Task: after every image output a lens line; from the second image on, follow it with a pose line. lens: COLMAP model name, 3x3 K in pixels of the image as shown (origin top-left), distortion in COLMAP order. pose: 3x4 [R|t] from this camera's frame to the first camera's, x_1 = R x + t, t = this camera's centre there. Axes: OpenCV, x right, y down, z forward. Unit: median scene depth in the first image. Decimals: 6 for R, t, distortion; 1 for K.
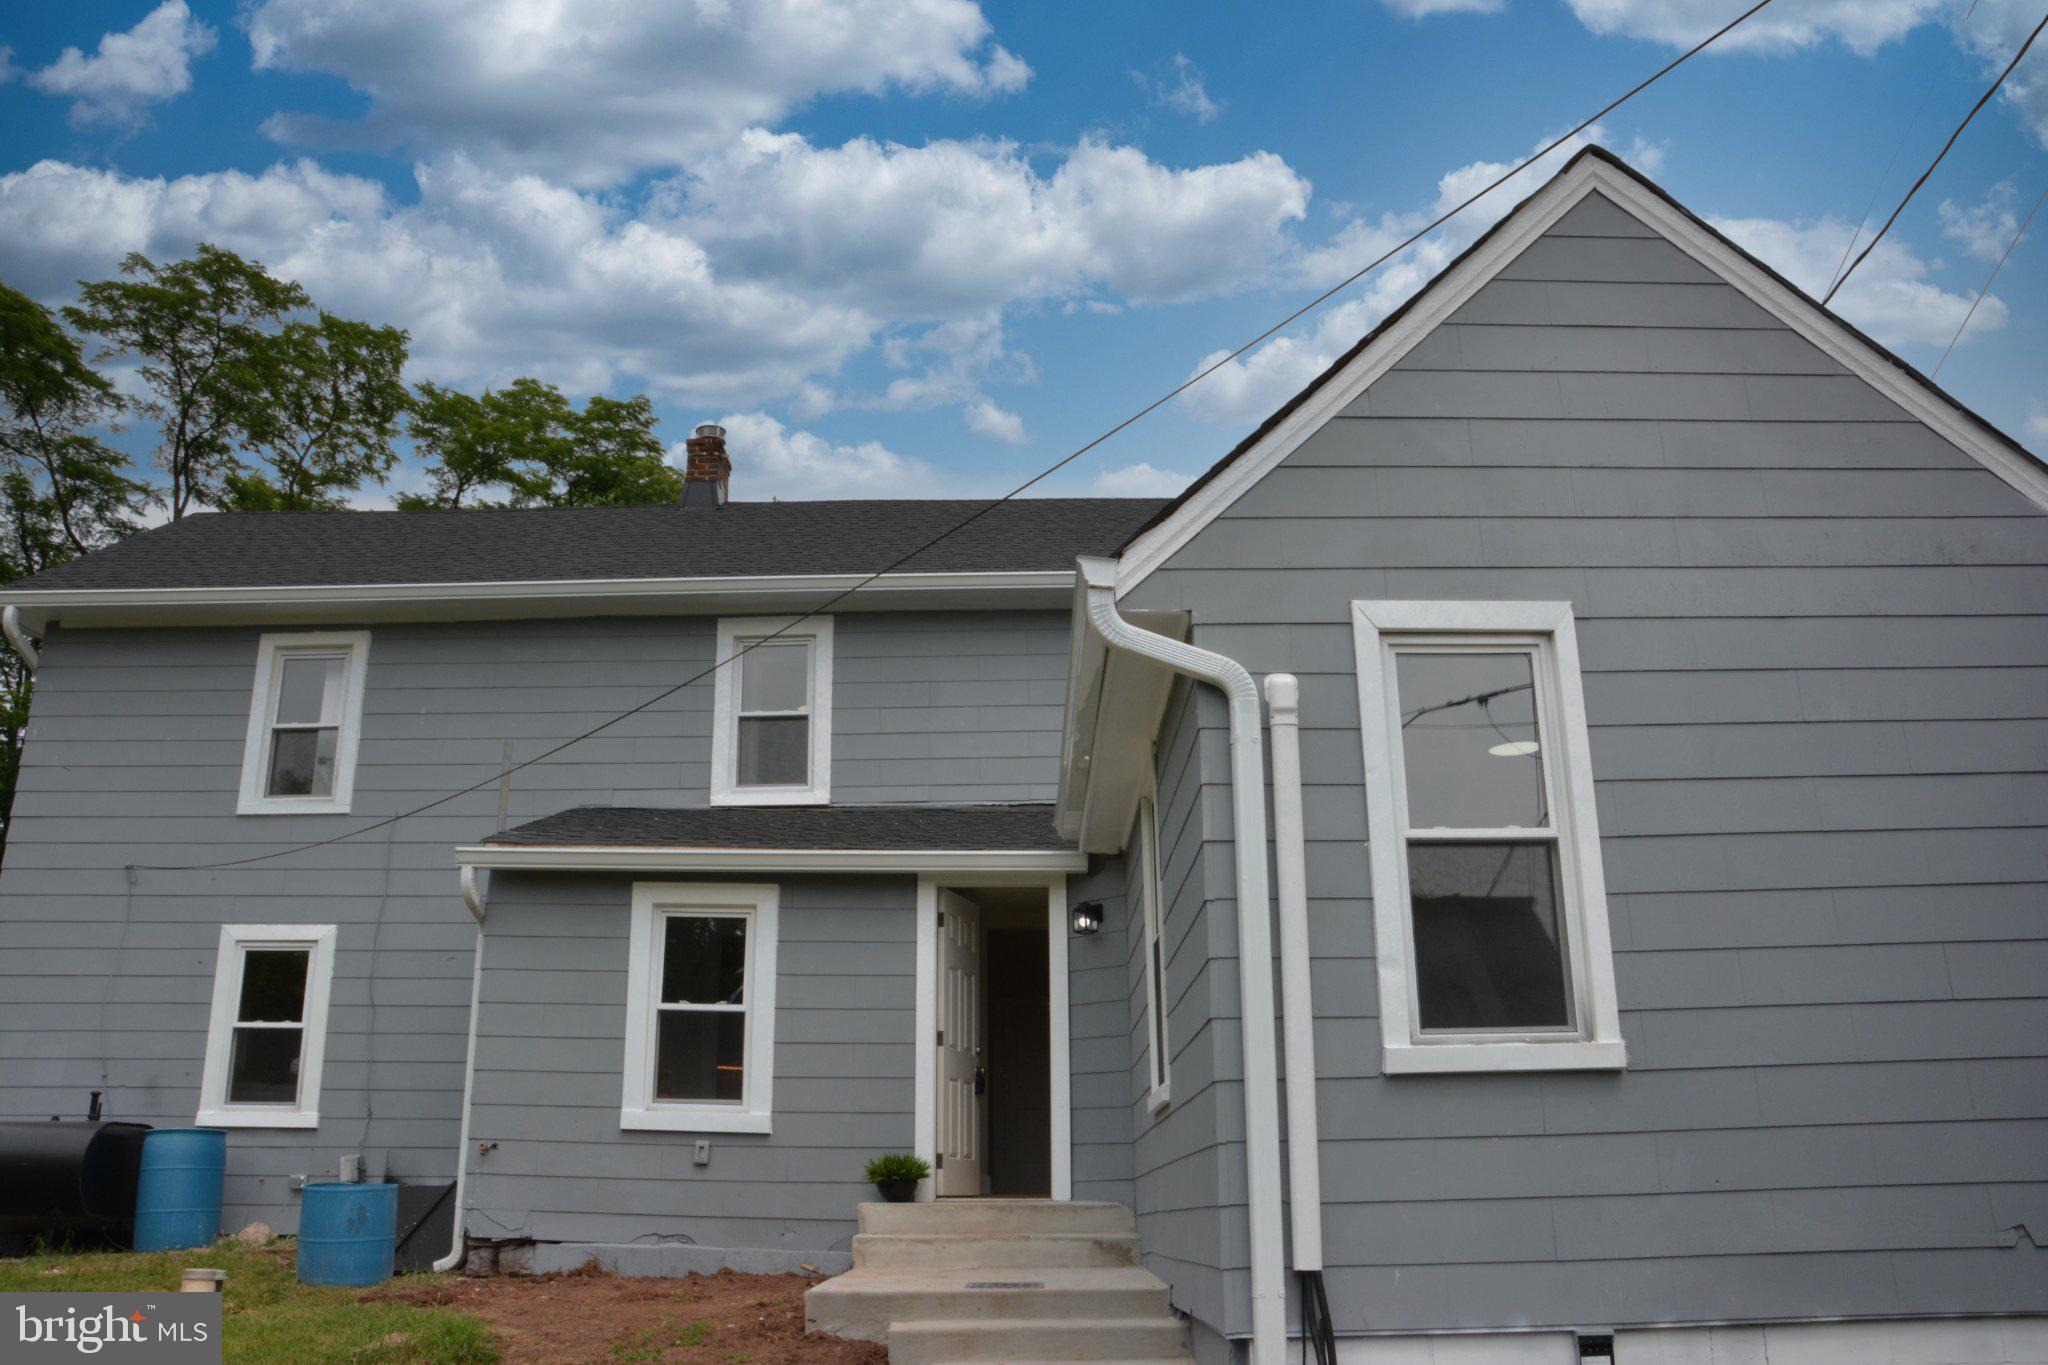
lens RADIAL K [[1680.2, 0, 1028.1], [0, 1680.2, 630.7], [0, 0, 1]] dist [-0.159964, 0.138850]
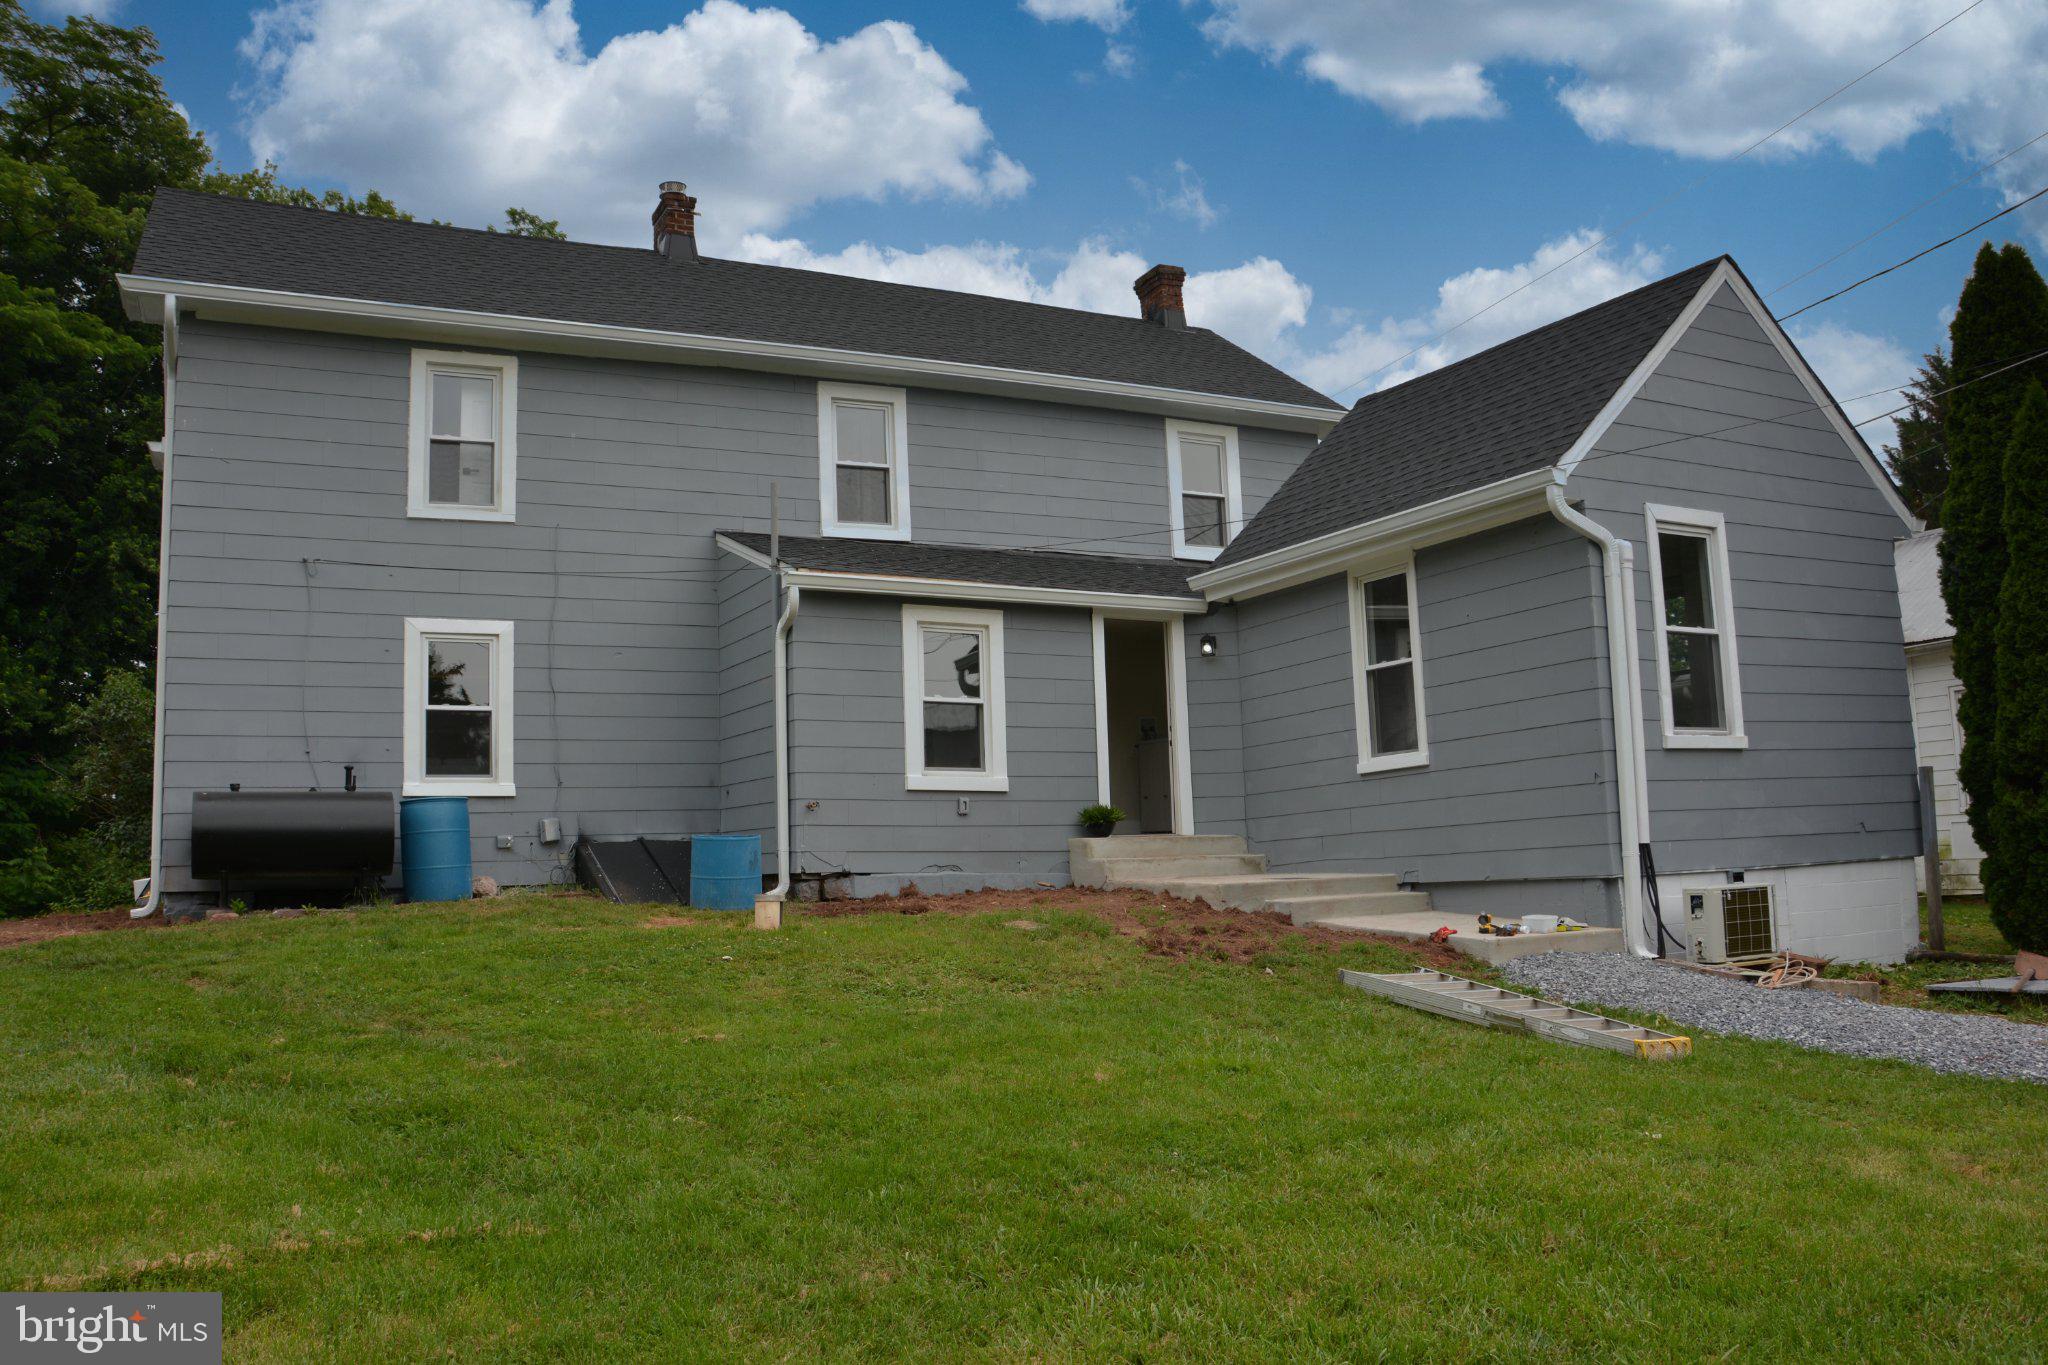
lens RADIAL K [[1680.2, 0, 1028.1], [0, 1680.2, 630.7], [0, 0, 1]] dist [-0.159964, 0.138850]
pose [[0.879120, 0.046524, 0.474324, -0.679353], [-0.131260, 0.980370, 0.147121, -0.030373], [-0.458169, -0.191597, 0.867970, -0.167438]]
